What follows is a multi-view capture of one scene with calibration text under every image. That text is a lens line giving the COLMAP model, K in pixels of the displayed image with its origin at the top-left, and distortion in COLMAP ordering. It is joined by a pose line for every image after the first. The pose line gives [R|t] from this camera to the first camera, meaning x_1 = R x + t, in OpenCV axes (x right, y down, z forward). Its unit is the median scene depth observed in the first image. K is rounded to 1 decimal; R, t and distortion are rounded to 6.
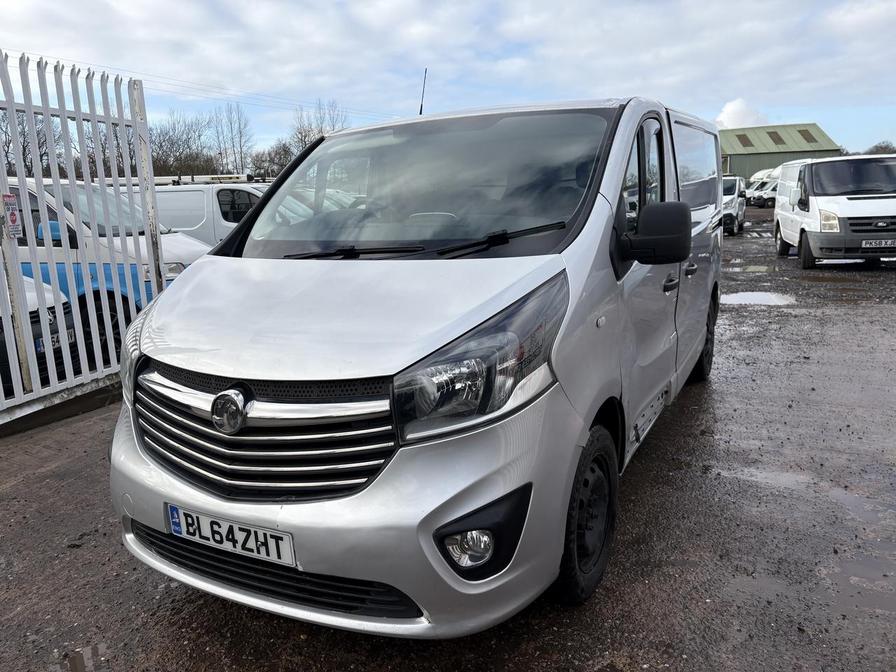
lens RADIAL K [[674.0, 0, 442.8], [0, 674.0, 337.9], [0, 0, 1]] dist [0.034372, -0.033314]
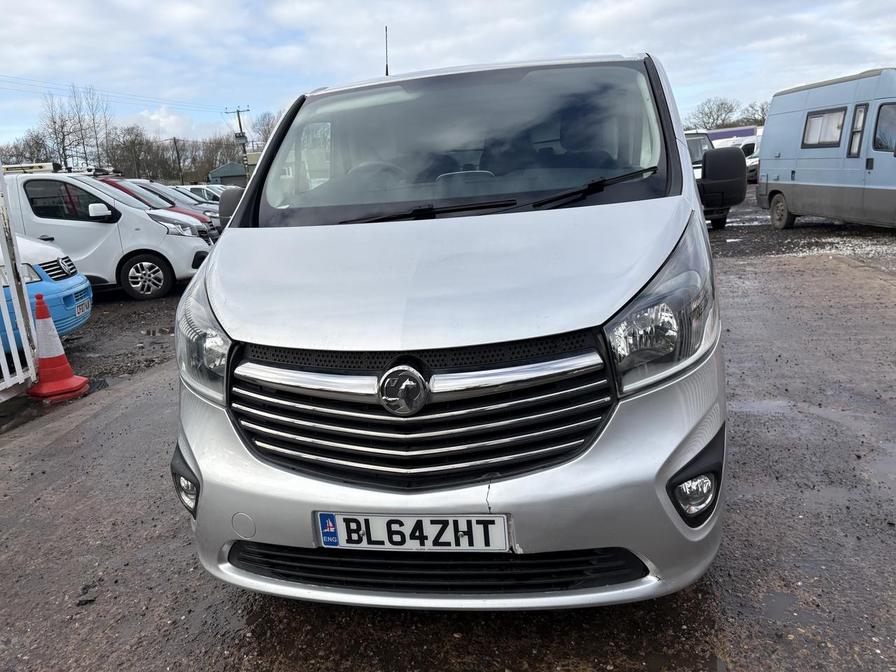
lens RADIAL K [[674.0, 0, 449.3], [0, 674.0, 333.2], [0, 0, 1]] dist [0.034372, -0.033314]
pose [[0.949254, -0.100694, 0.297955, -0.504105], [0.098550, 0.994883, 0.022251, 0.022743], [-0.298671, 0.008242, 0.954321, 0.158956]]
